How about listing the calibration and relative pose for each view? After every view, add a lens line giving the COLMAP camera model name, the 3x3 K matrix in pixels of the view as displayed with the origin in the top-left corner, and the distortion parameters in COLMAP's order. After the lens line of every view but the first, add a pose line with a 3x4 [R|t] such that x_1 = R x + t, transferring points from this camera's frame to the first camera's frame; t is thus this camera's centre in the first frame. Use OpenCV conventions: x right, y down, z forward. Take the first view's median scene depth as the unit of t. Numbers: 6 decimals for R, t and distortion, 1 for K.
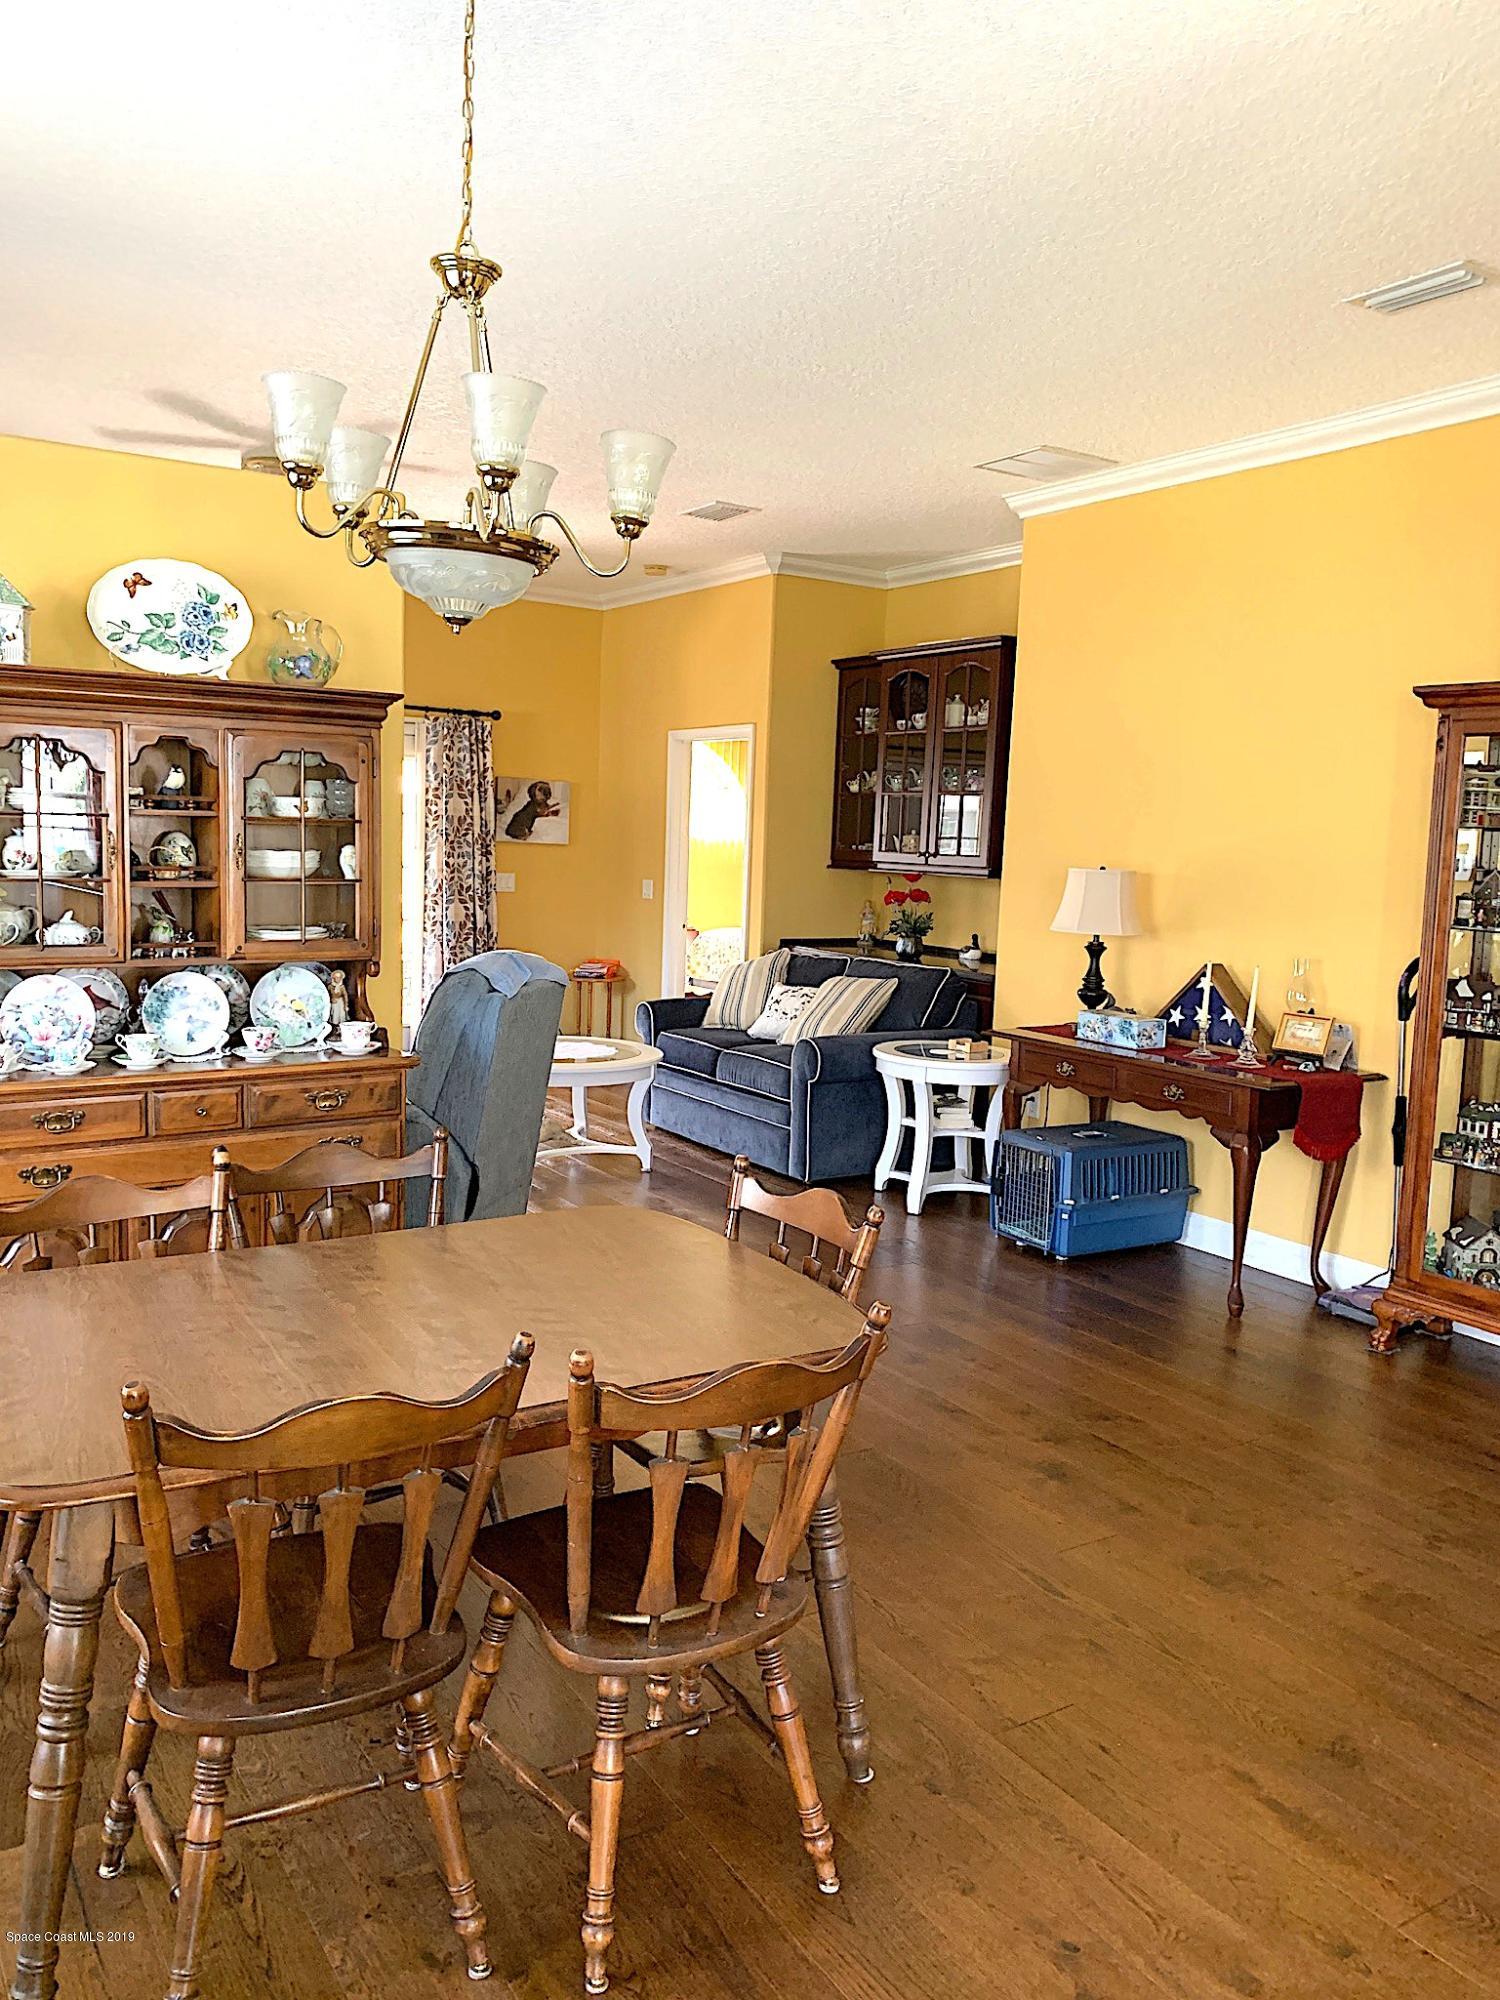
lens RADIAL K [[1537.2, 0, 749.3], [0, 1537.2, 1004.1], [0, 0, 1]] dist [0.015543, -0.009477]
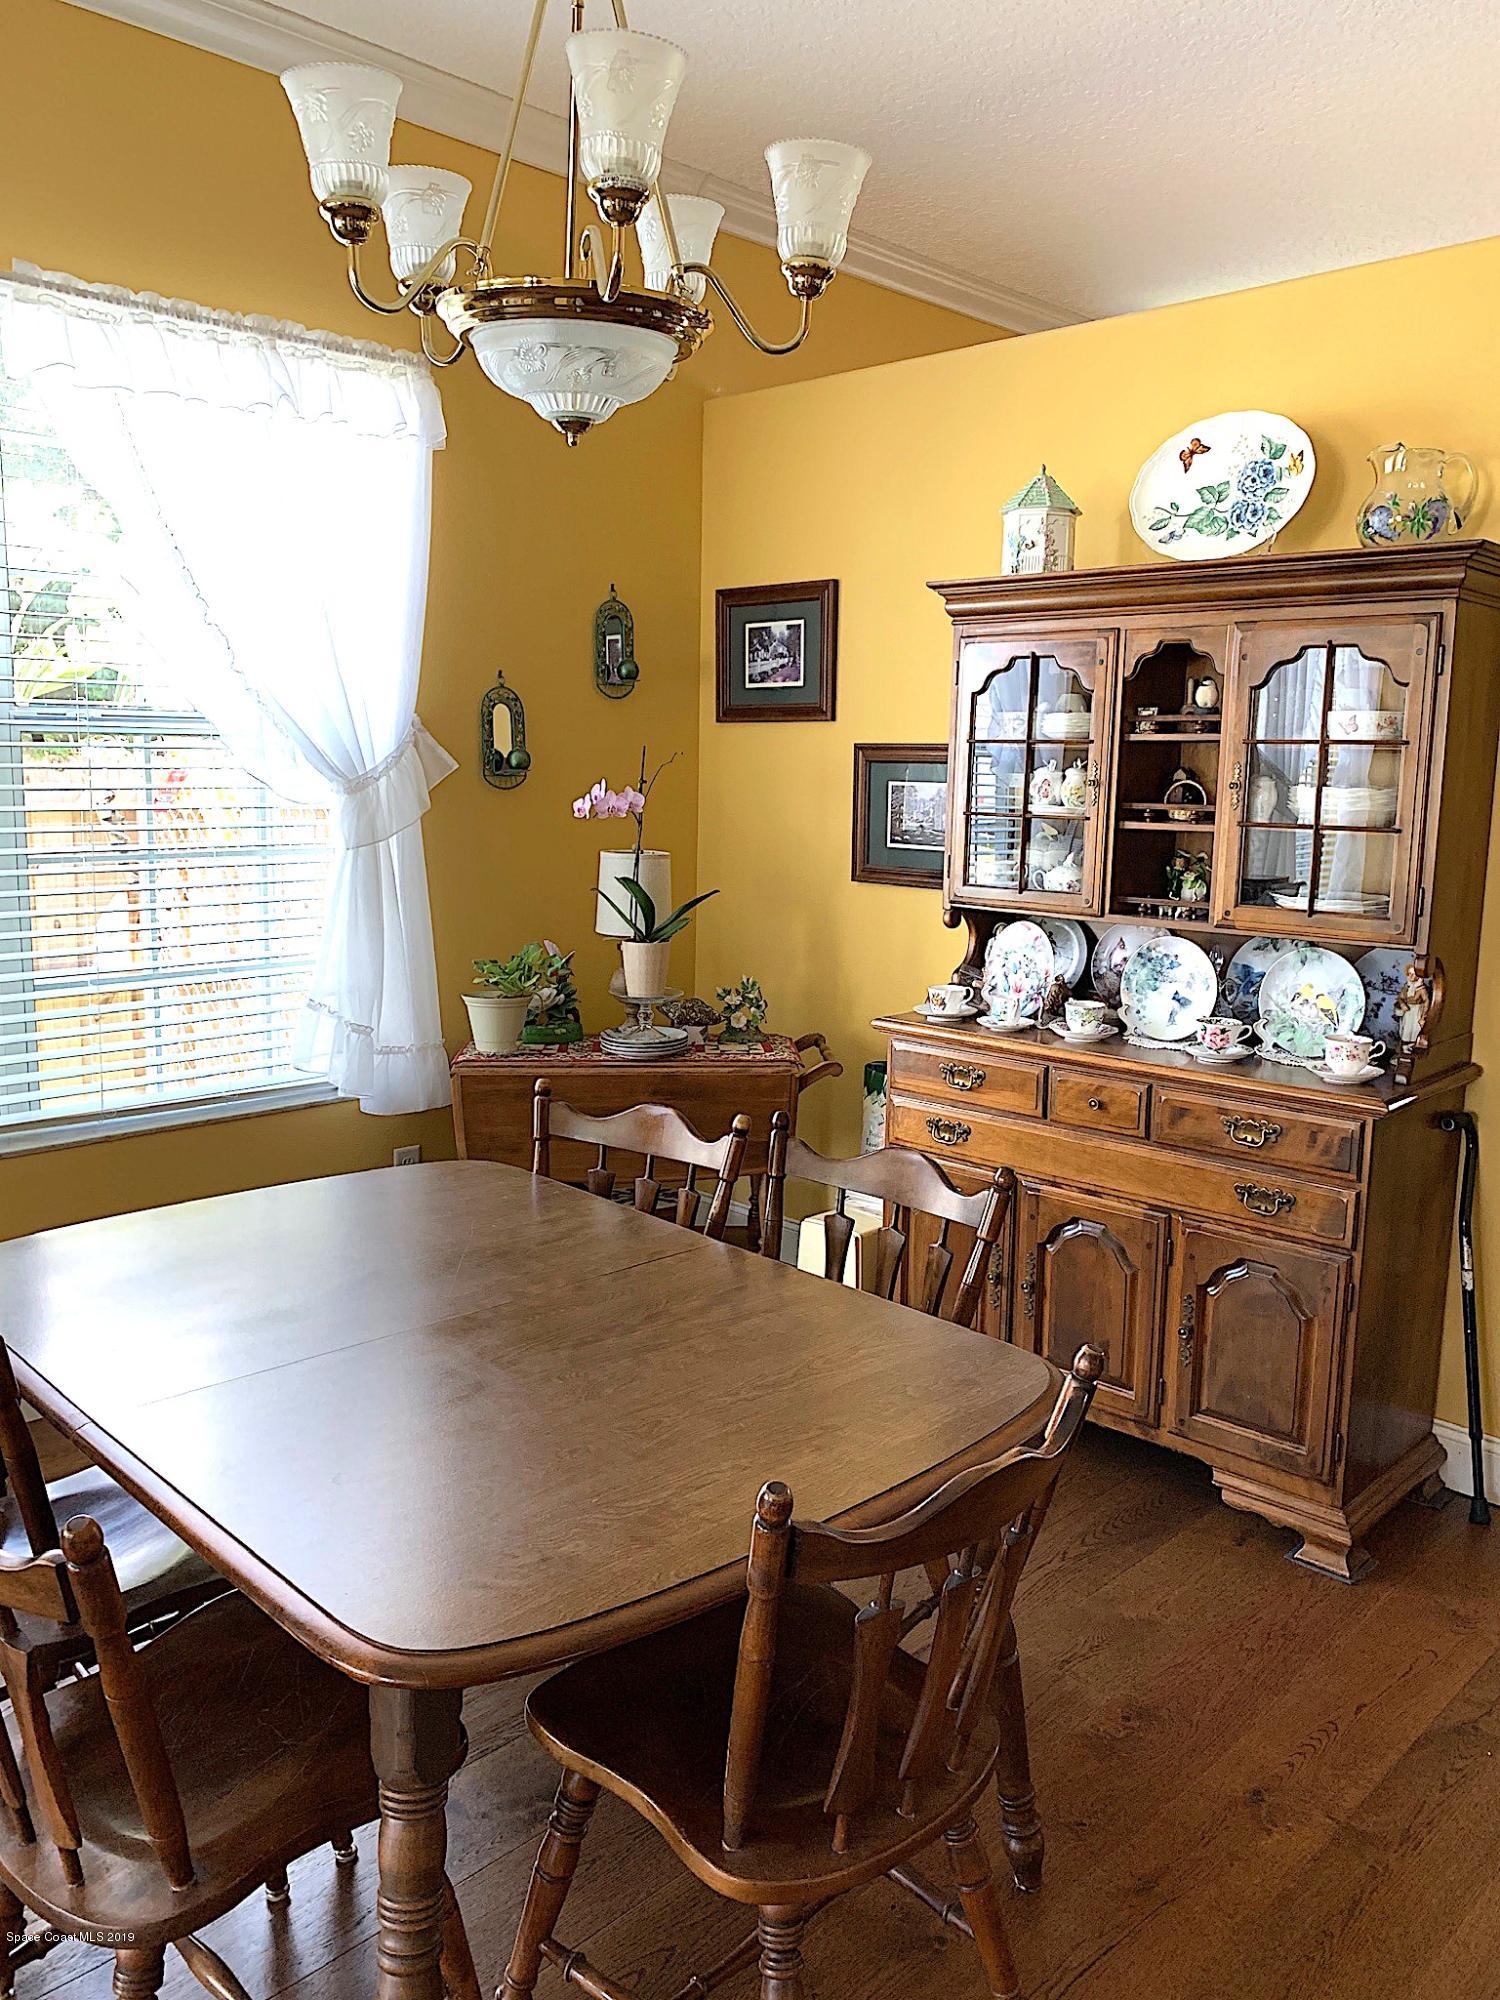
lens RADIAL K [[1537.2, 0, 755.6], [0, 1537.2, 1003.4], [0, 0, 1]] dist [0.015543, -0.009477]
pose [[0.222486, 0.135378, -0.965491, 0.368407], [-0.128123, 0.985783, 0.108699, -0.046306], [0.966481, 0.099518, 0.236668, 0.610945]]
